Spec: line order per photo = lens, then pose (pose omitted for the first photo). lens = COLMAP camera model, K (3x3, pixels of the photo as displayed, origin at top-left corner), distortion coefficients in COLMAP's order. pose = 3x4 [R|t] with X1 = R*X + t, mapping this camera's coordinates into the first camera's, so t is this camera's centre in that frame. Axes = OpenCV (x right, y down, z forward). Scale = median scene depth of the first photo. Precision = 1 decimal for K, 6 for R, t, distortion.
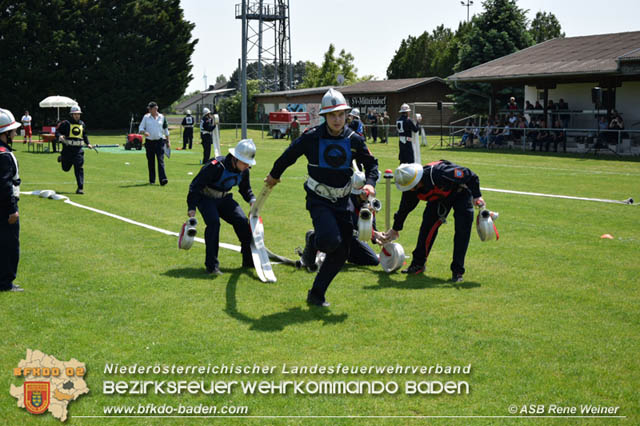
lens RADIAL K [[1079.8, 0, 317.7], [0, 1079.8, 215.1], [0, 0, 1]] dist [0.136721, 0.000000]
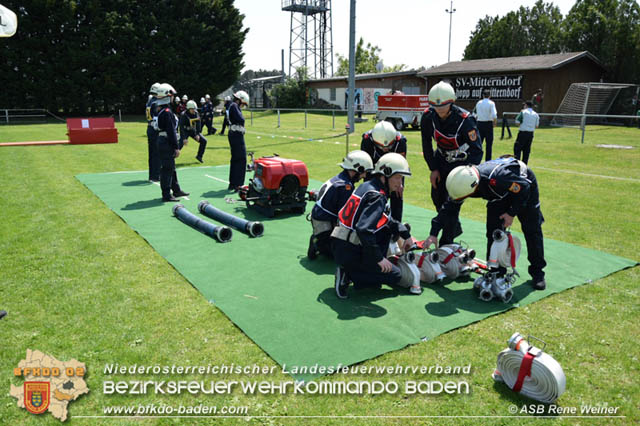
lens RADIAL K [[516.1, 0, 320.2], [0, 516.1, 209.4], [0, 0, 1]] dist [-0.005512, -0.000955]
pose [[0.994941, -0.023429, 0.097689, -0.093302], [0.011969, 0.993144, 0.116284, -0.042529], [-0.099744, -0.114527, 0.988400, 0.465484]]
